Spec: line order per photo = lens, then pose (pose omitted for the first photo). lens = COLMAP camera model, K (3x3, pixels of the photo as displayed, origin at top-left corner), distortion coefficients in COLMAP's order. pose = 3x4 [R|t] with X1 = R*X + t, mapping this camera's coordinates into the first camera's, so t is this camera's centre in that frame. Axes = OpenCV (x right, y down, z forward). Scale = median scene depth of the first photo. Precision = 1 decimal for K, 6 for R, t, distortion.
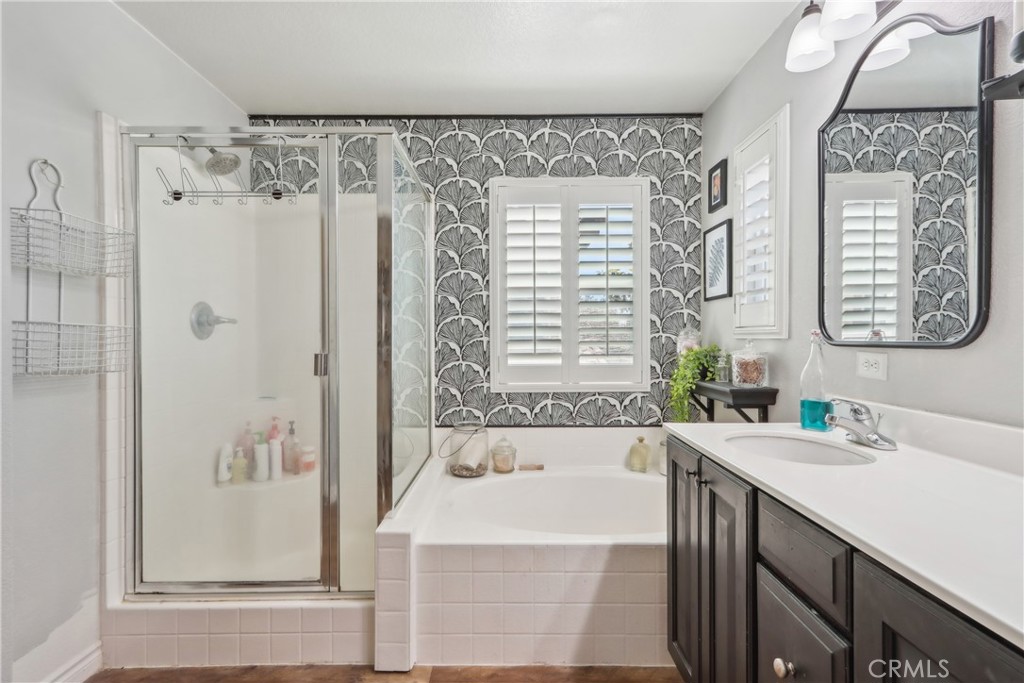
lens RADIAL K [[491.9, 0, 511.4], [0, 491.9, 337.9], [0, 0, 1]] dist [0.002396, 0.000730]
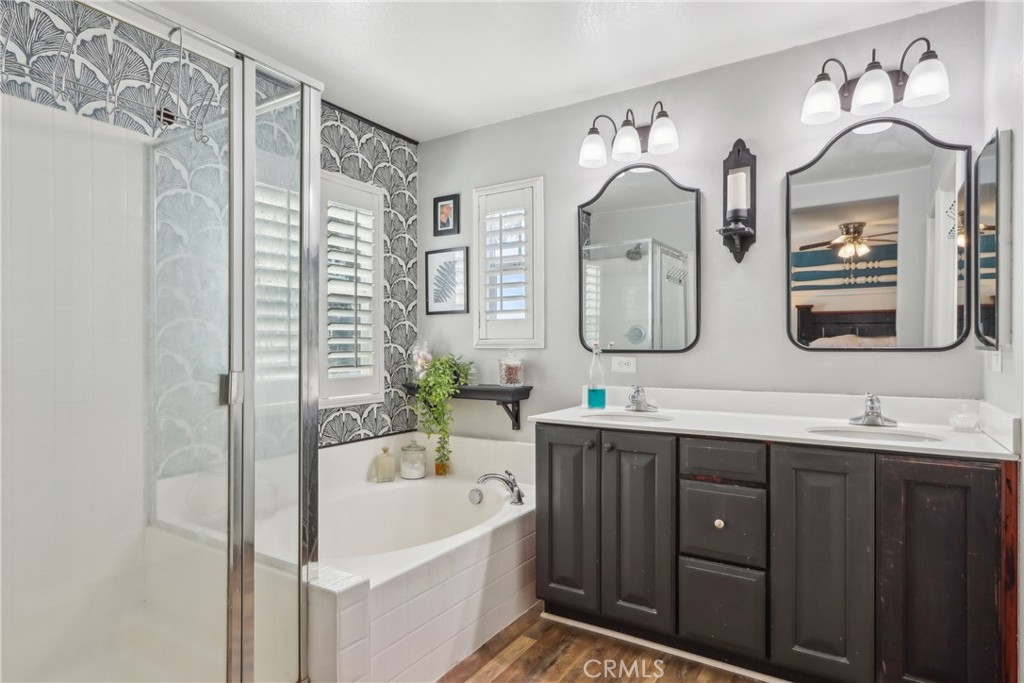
lens RADIAL K [[553.3, 0, 511.7], [0, 553.3, 342.4], [0, 0, 1]] dist [-0.008407, 0.001041]
pose [[0.539429, 0.007504, 0.841998, -0.529009], [0.002827, 0.999939, -0.010722, 0.000916], [-0.842026, 0.008165, 0.539375, 0.169220]]
